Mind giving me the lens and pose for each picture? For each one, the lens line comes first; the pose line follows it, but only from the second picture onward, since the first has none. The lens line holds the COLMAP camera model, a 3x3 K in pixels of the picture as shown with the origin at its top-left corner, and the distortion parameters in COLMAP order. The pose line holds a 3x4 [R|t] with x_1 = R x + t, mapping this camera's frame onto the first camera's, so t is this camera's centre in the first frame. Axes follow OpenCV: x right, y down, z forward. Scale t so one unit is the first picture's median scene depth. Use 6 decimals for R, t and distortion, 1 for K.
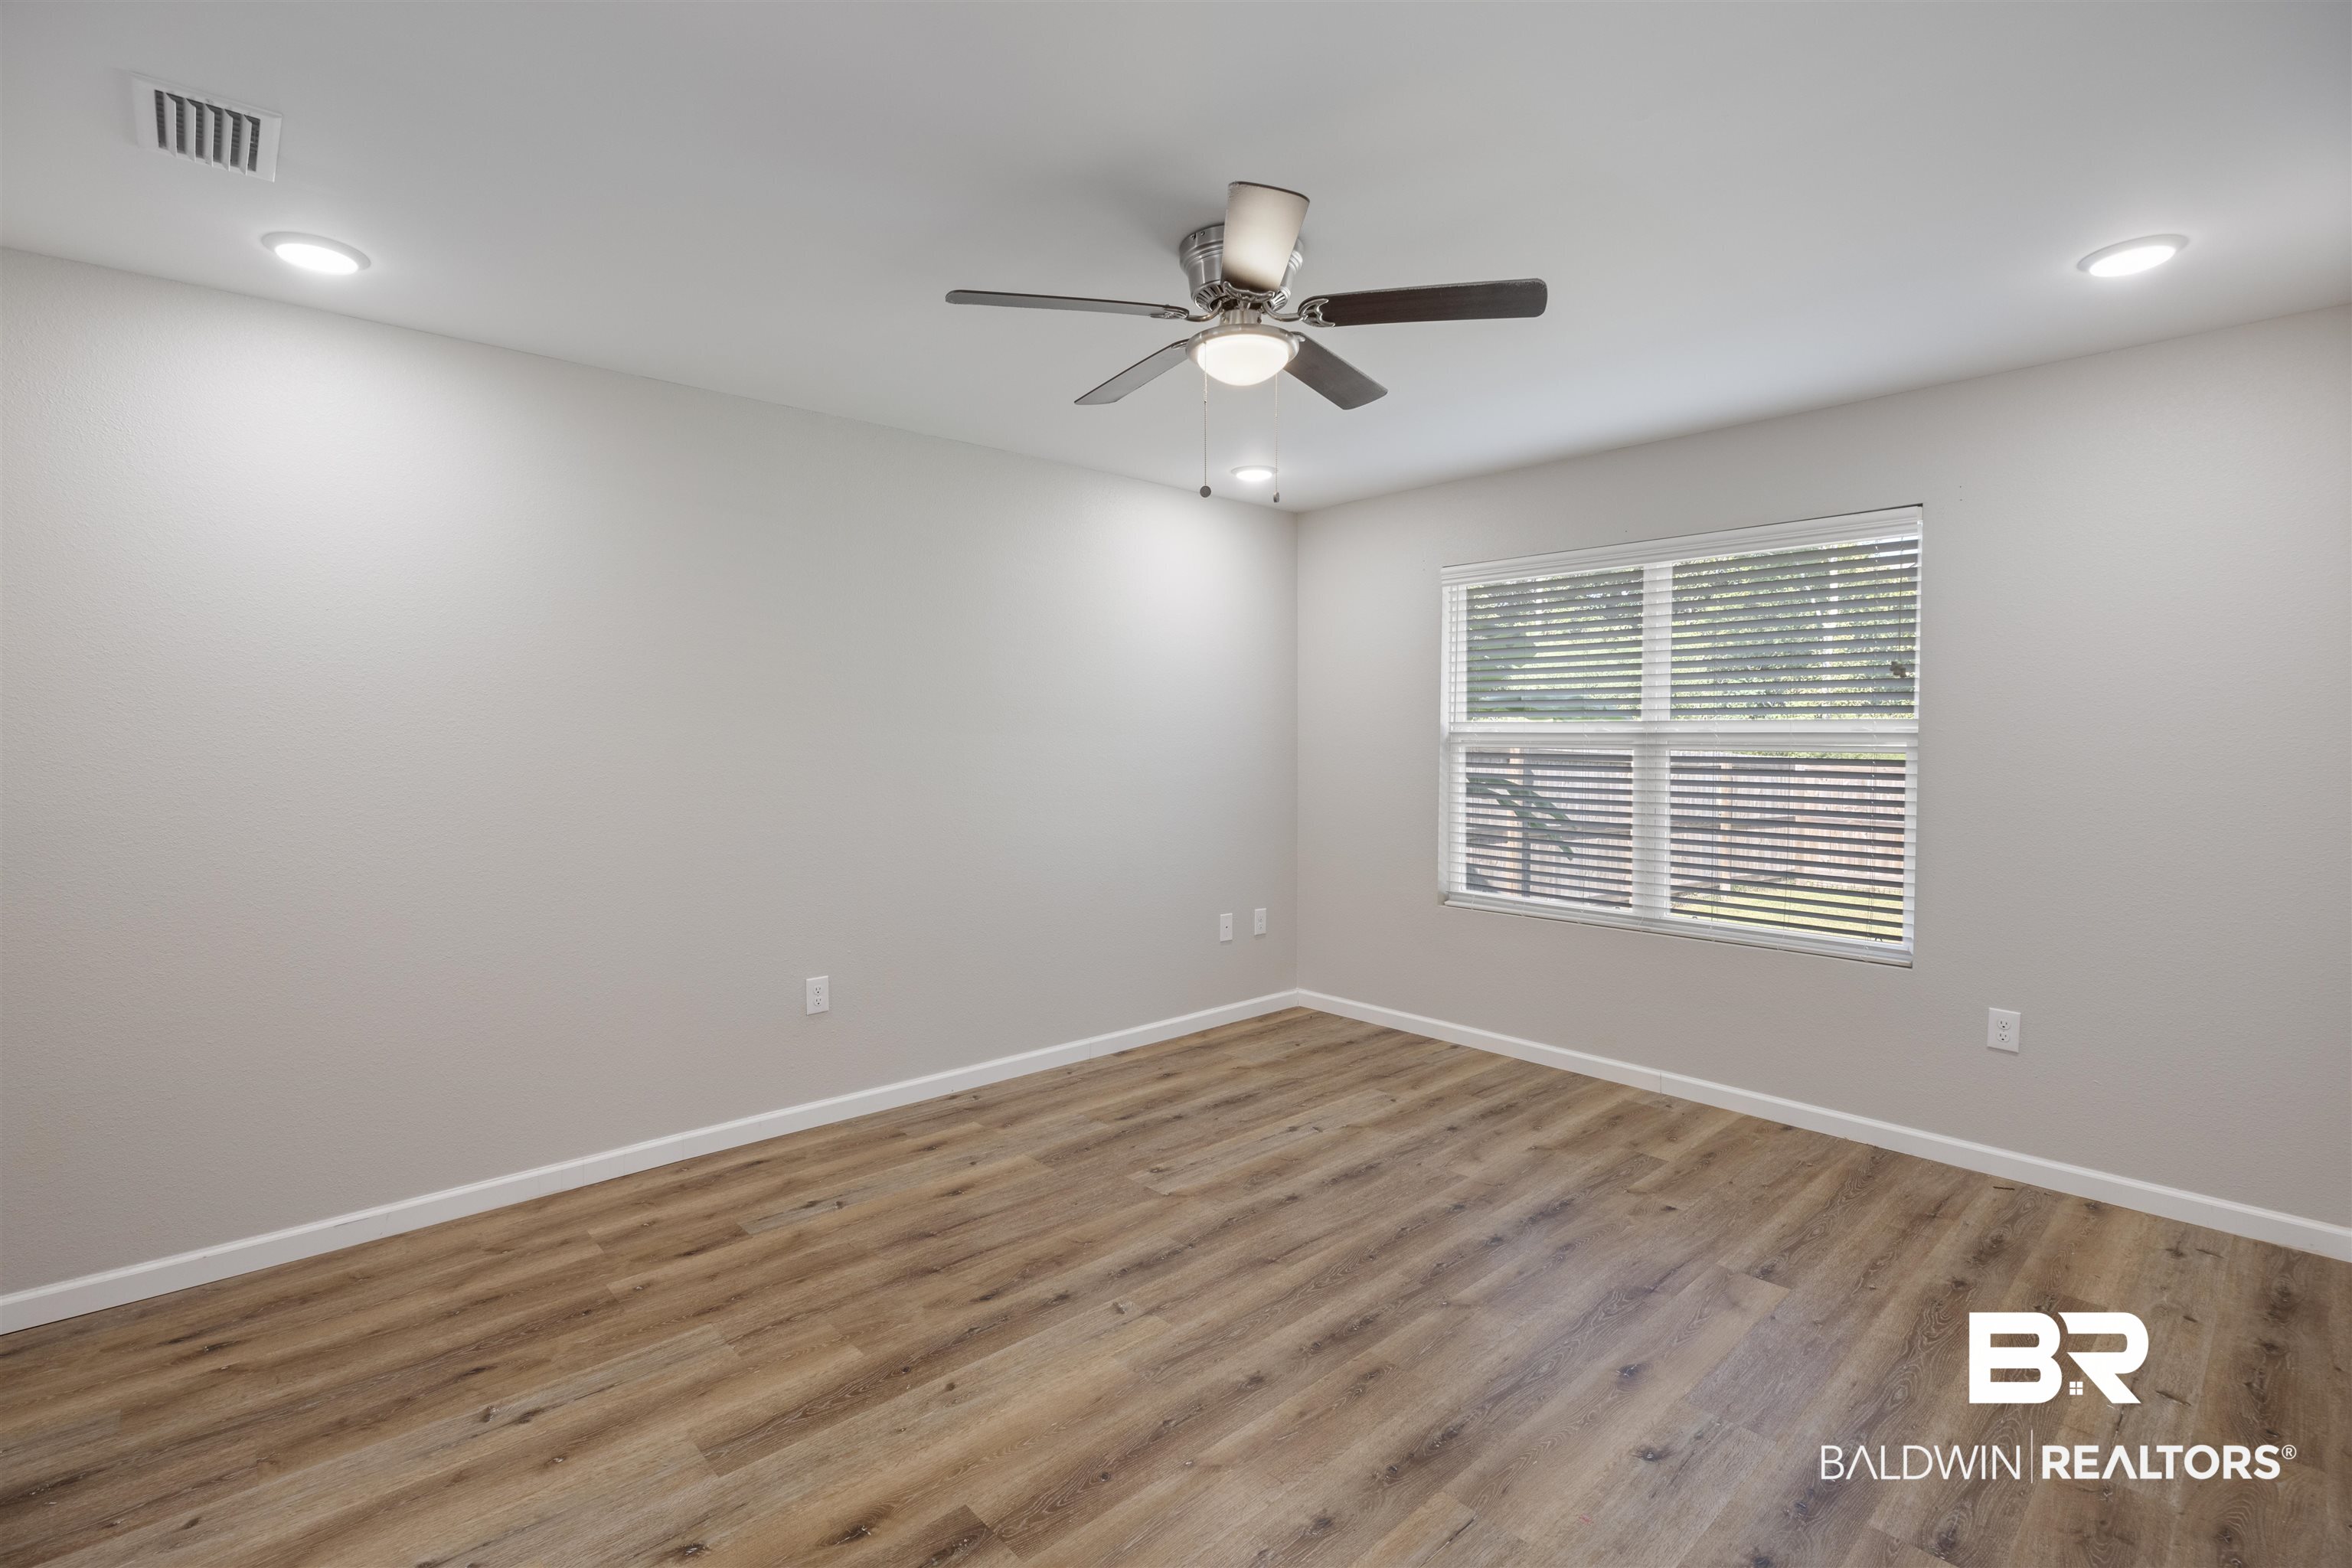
lens RADIAL K [[1095.4, 0, 1128.2], [0, 1095.4, 680.2], [0, 0, 1]] dist [0.003380, 0.000326]
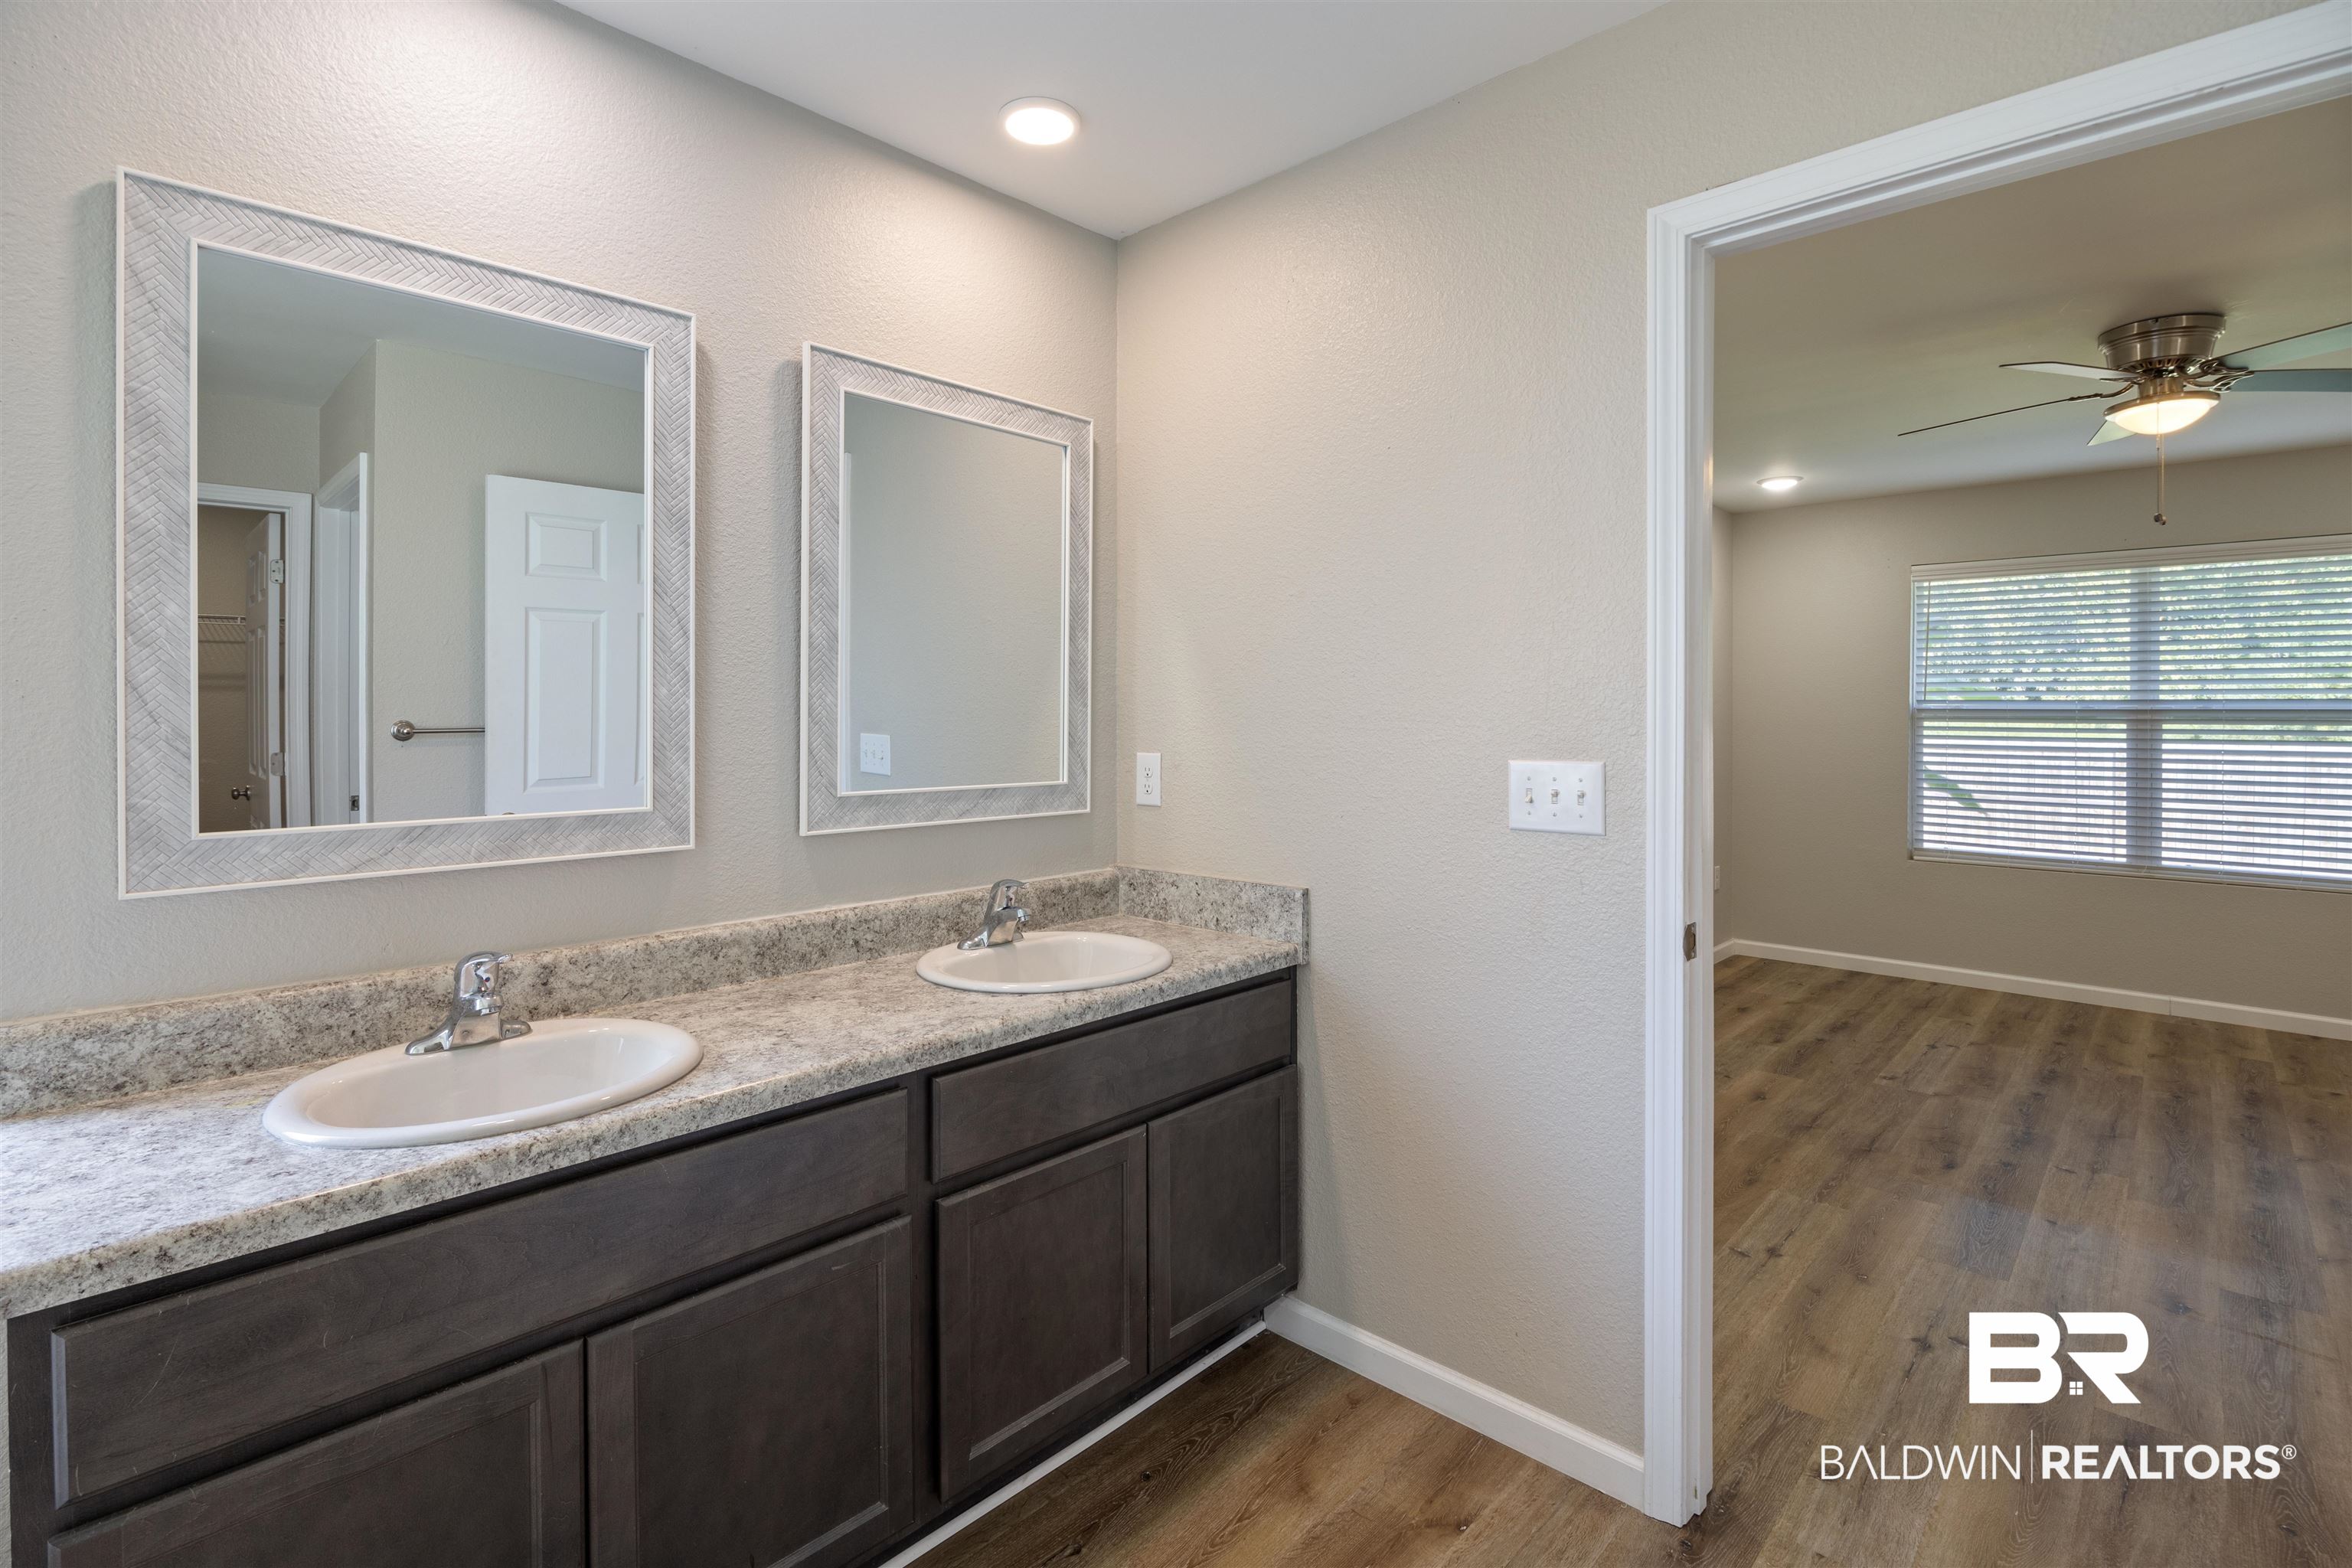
lens RADIAL K [[1095.4, 0, 1106.6], [0, 1095.4, 722.8], [0, 0, 1]] dist [0.003380, 0.000326]
pose [[0.996710, -0.000449, 0.081053, -1.055453], [-0.004148, 0.998392, 0.056540, -0.008737], [-0.080948, -0.056690, 0.995105, -0.125858]]
